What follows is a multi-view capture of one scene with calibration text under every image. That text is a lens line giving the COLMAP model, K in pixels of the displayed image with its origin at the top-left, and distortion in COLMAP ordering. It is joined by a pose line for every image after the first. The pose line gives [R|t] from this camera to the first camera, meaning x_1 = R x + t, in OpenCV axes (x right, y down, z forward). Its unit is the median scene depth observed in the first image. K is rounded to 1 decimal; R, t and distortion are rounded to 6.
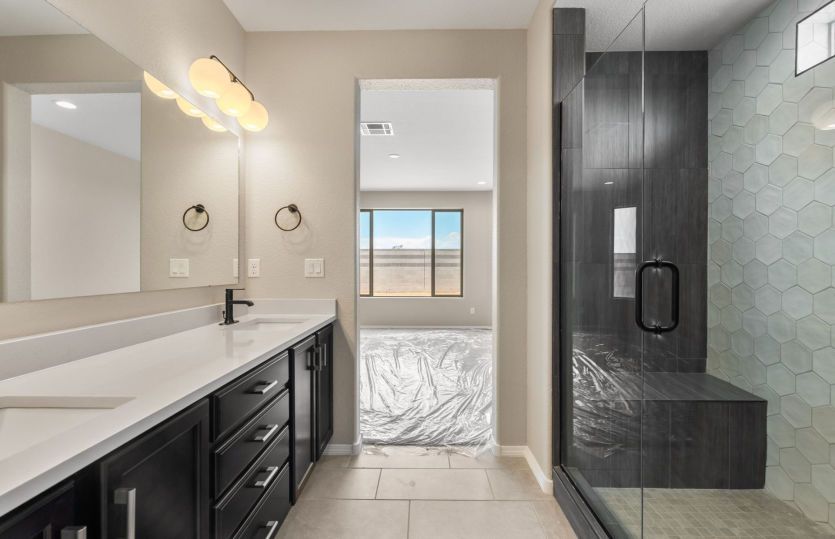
lens RADIAL K [[387.5, 0, 414.5], [0, 387.5, 269.9], [0, 0, 1]] dist [-0.011771, -0.000698]
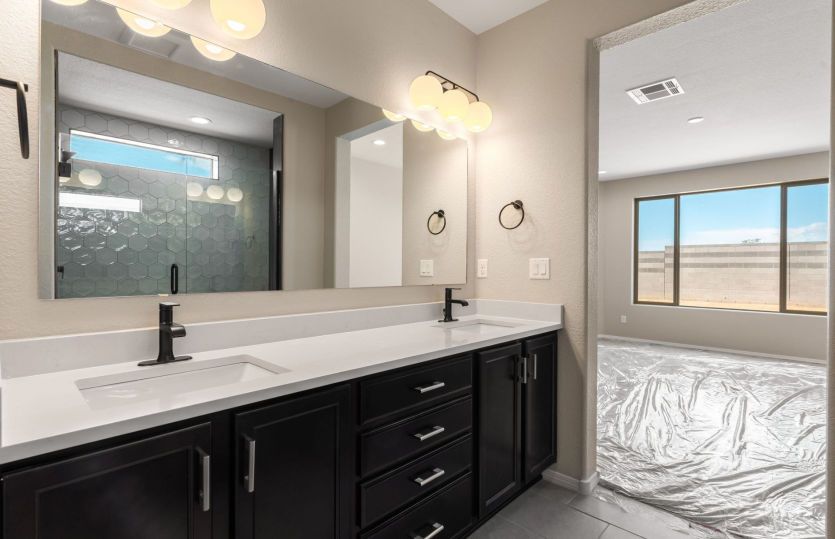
lens RADIAL K [[402.3, 0, 409.5], [0, 402.3, 269.5], [0, 0, 1]] dist [-0.008878, 0.000514]
pose [[0.722507, 0.007102, -0.691327, 0.158360], [-0.009159, 0.999958, 0.000701, -0.001095], [0.691303, 0.005825, 0.722542, 0.110992]]
